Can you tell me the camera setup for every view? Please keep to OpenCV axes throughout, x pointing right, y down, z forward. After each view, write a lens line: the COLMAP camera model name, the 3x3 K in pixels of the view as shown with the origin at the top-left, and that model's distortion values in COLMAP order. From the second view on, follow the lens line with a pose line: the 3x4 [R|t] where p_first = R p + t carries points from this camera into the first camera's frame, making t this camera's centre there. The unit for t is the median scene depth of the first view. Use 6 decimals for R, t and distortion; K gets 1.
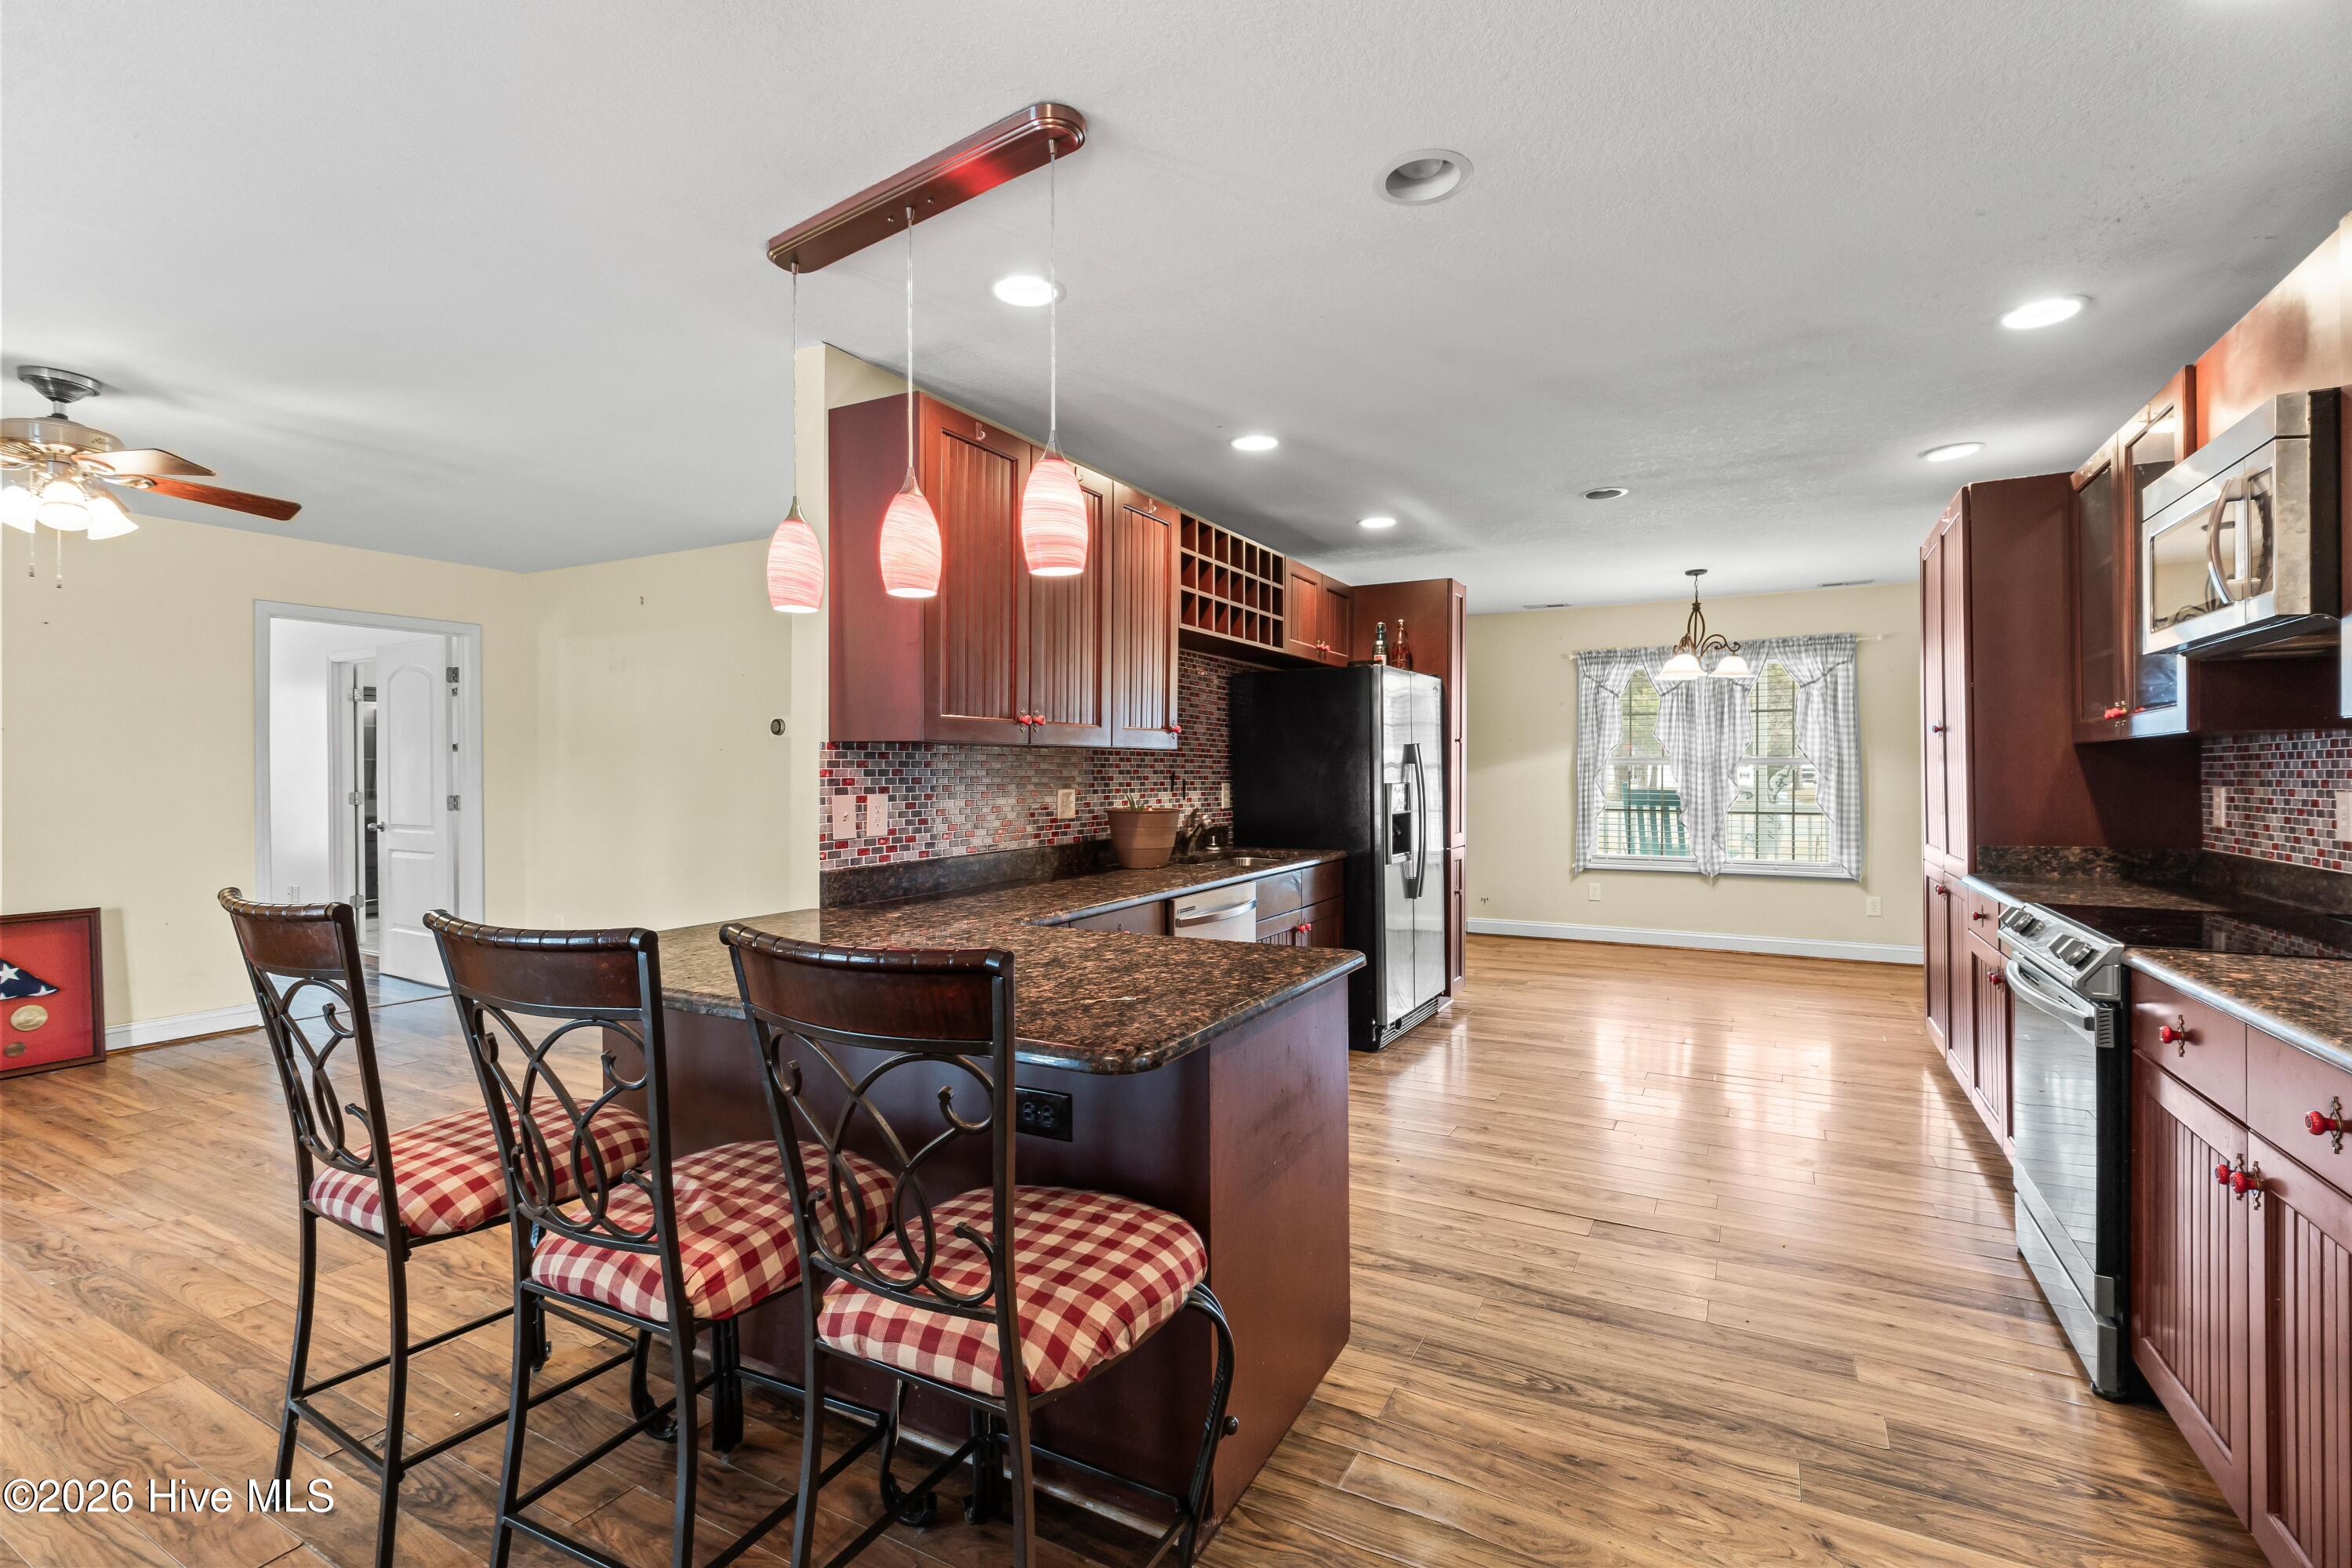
lens RADIAL K [[1057.7, 0, 1193.6], [0, 1057.7, 778.5], [0, 0, 1]] dist [0.006961, -0.001963]
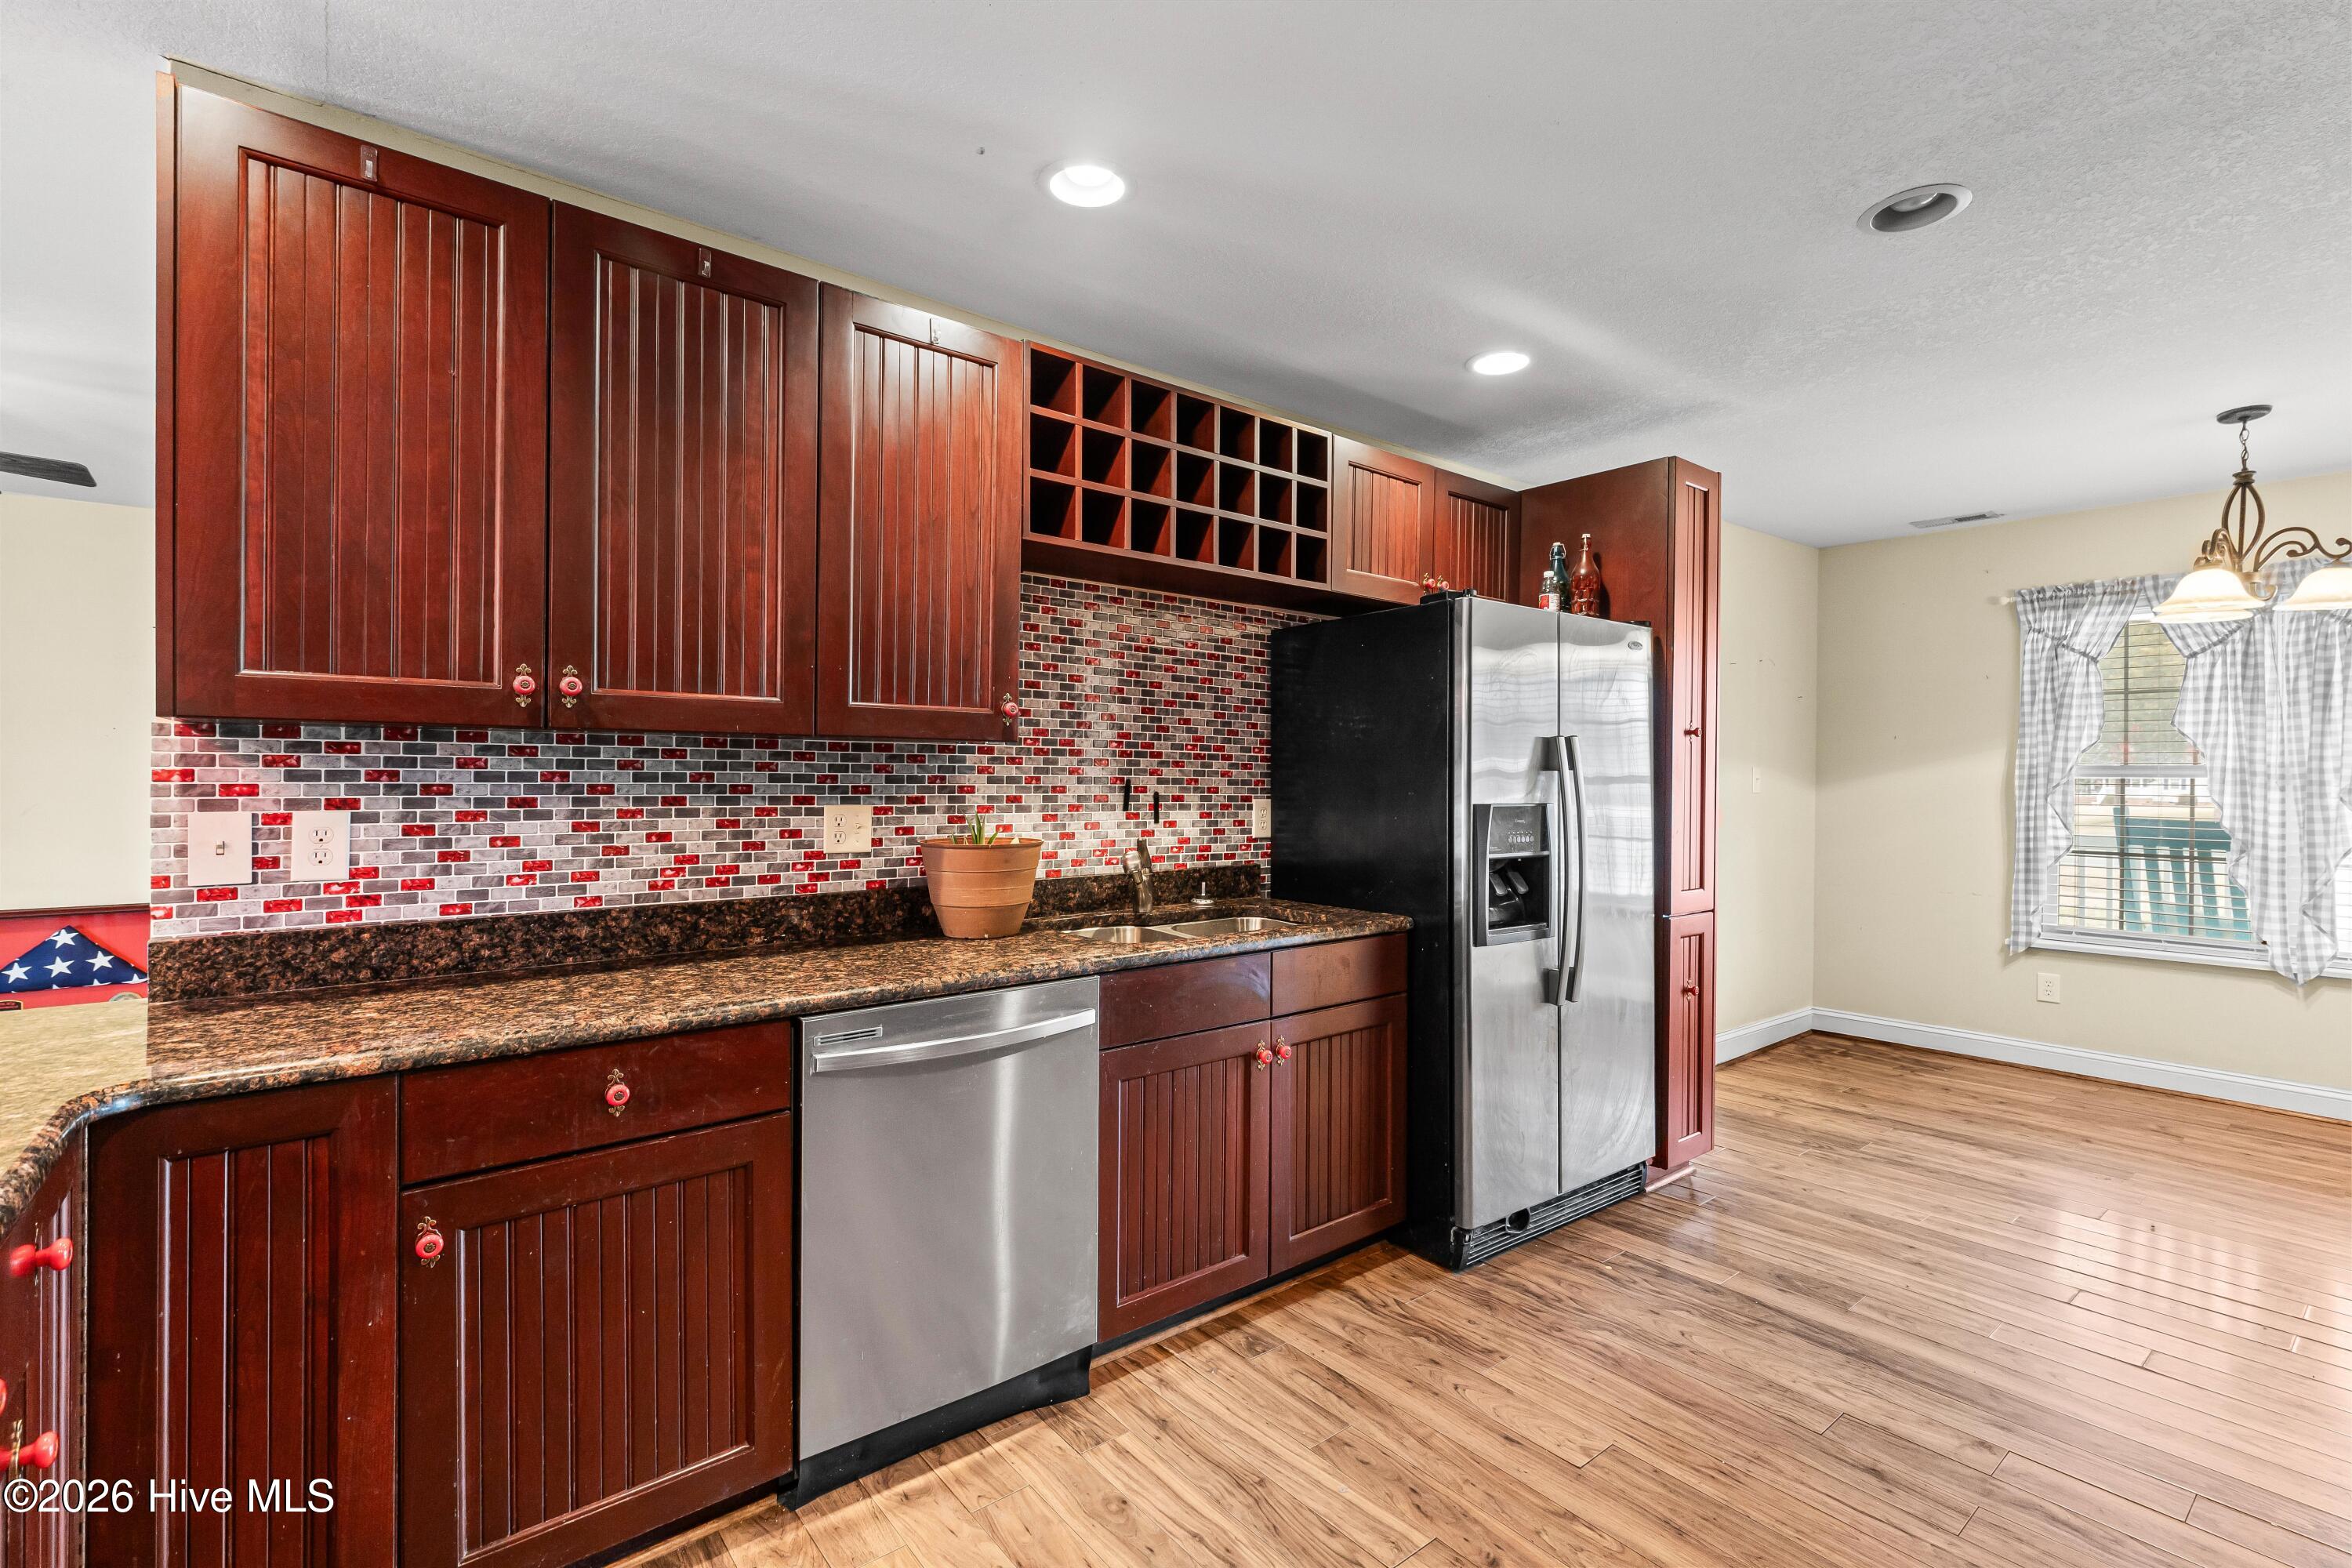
lens RADIAL K [[1057.7, 0, 1199.4], [0, 1057.7, 780.4], [0, 0, 1]] dist [0.006961, -0.001963]
pose [[0.923889, 0.011002, -0.382502, 0.227141], [-0.012980, 0.999912, -0.002593, -0.004389], [0.382440, 0.007360, 0.923951, 0.358462]]
